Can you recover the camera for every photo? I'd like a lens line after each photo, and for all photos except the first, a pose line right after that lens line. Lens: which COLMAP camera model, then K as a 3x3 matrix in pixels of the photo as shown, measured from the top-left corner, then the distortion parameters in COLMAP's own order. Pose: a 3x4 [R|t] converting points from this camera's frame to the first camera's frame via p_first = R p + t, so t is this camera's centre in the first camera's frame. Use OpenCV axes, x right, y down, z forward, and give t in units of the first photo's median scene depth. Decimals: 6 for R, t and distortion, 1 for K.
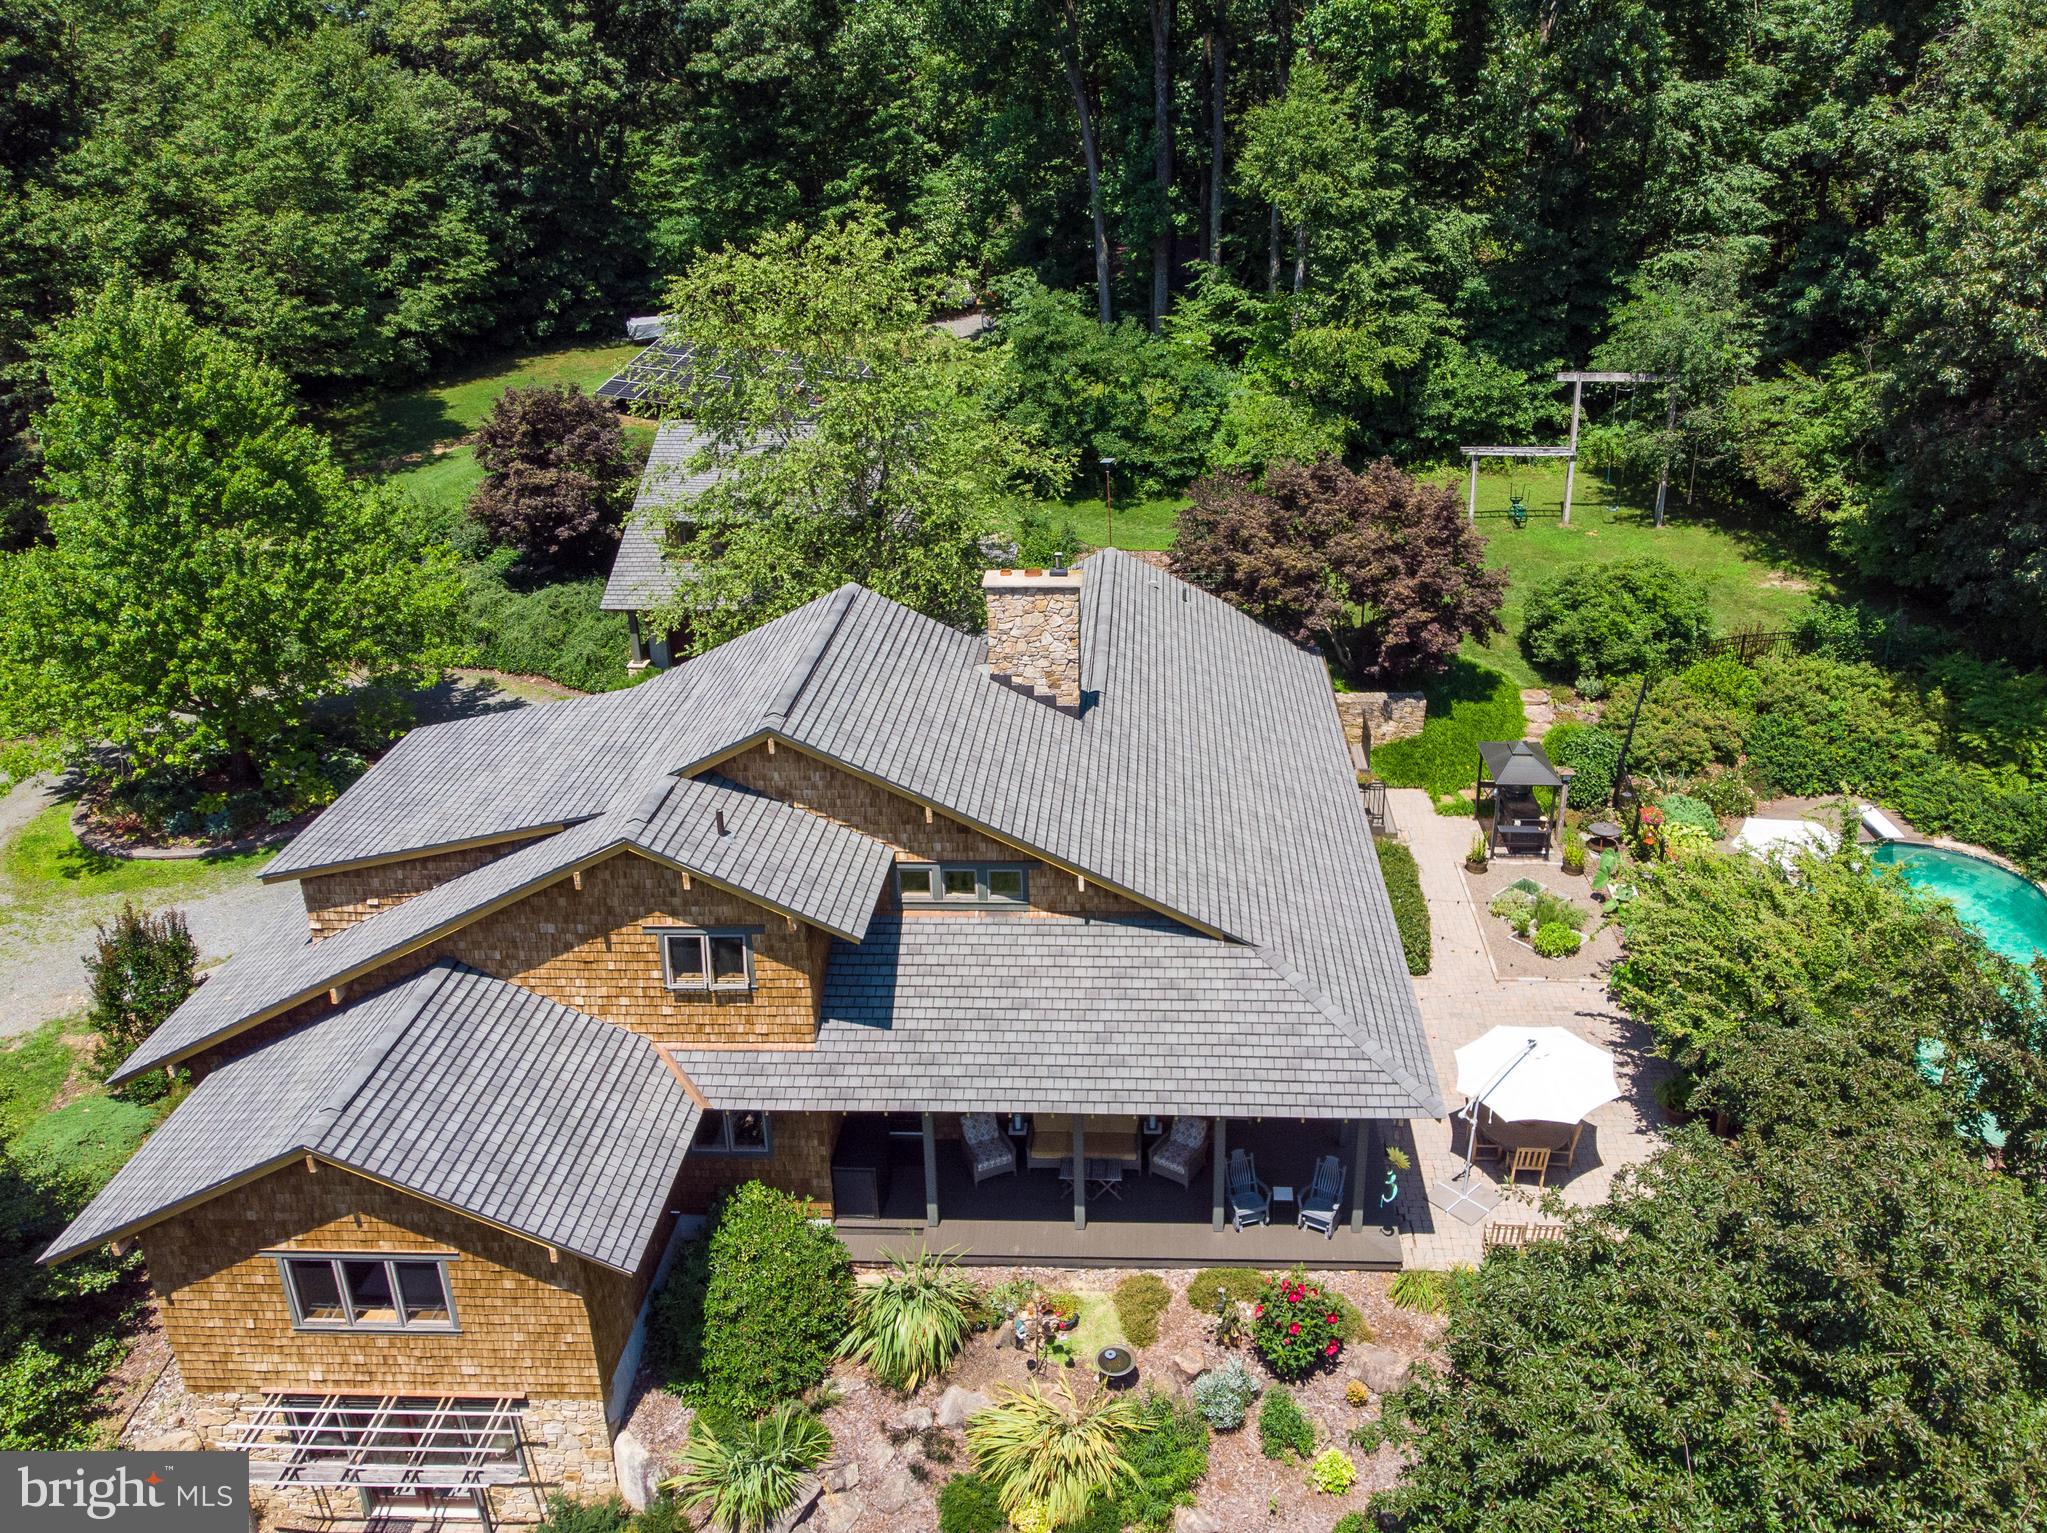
lens RADIAL K [[1611.5, 0, 1112.4], [0, 1611.5, 690.9], [0, 0, 1]] dist [-0.016401, -0.010199]
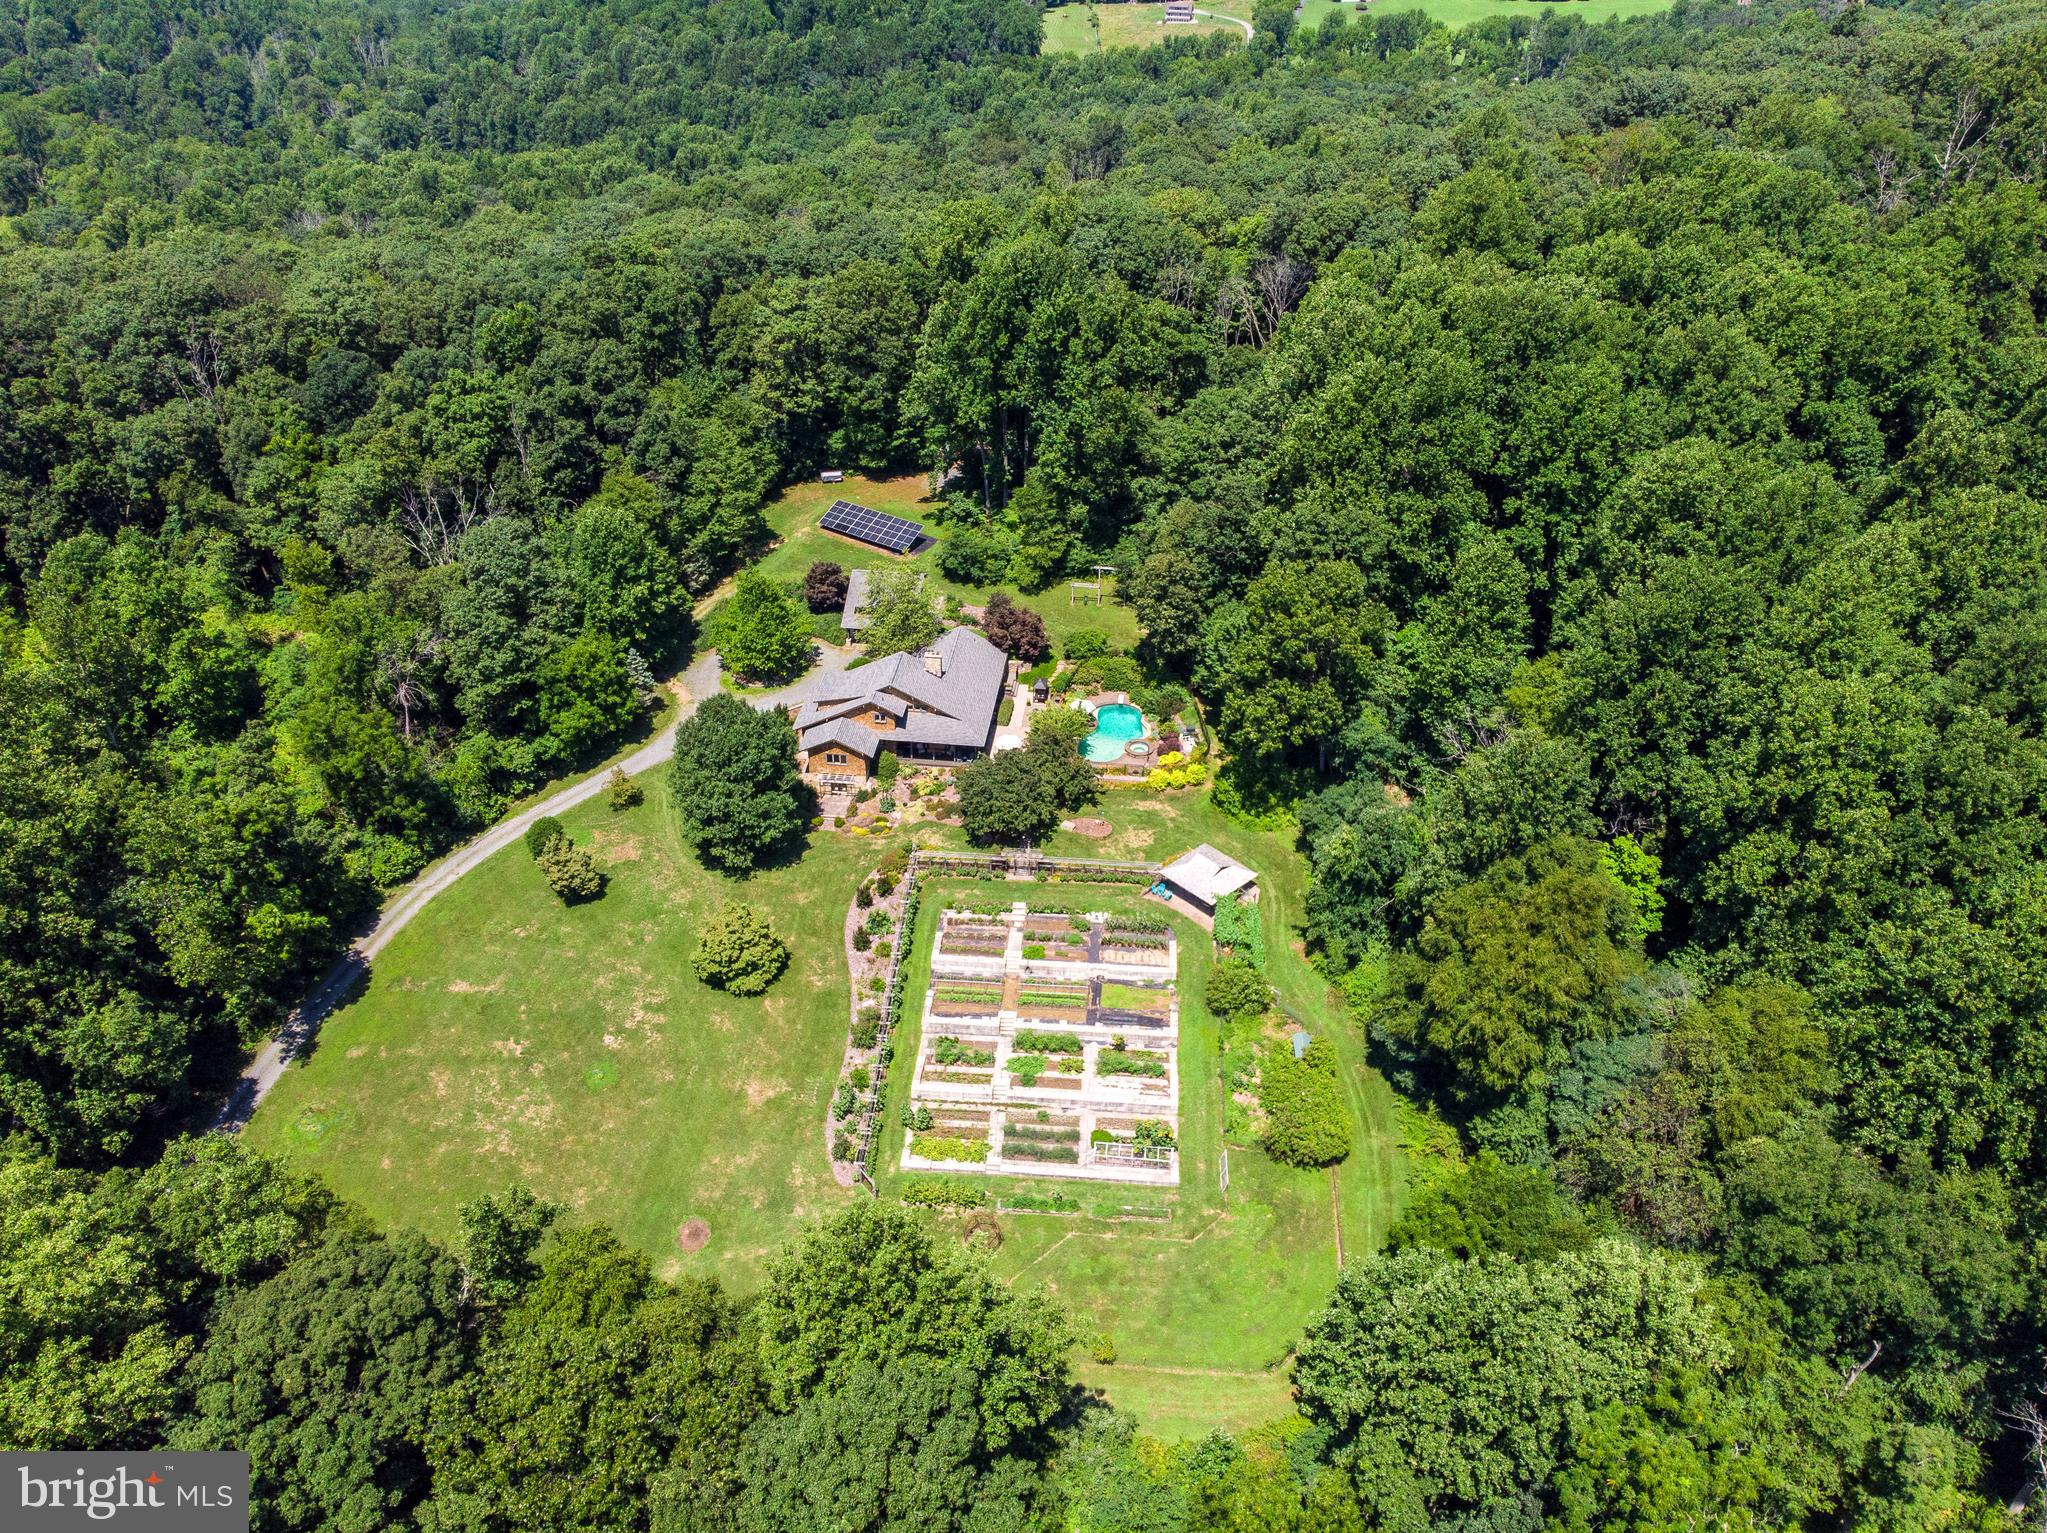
lens RADIAL K [[1516.4, 0, 1014.1], [0, 1516.4, 739.3], [0, 0, 1]] dist [-0.006219, -0.002346]
pose [[0.995684, 0.058616, -0.071961, 0.496512], [-0.043122, 0.978730, 0.200568, -0.670203], [0.082187, -0.196600, 0.977033, -3.326040]]
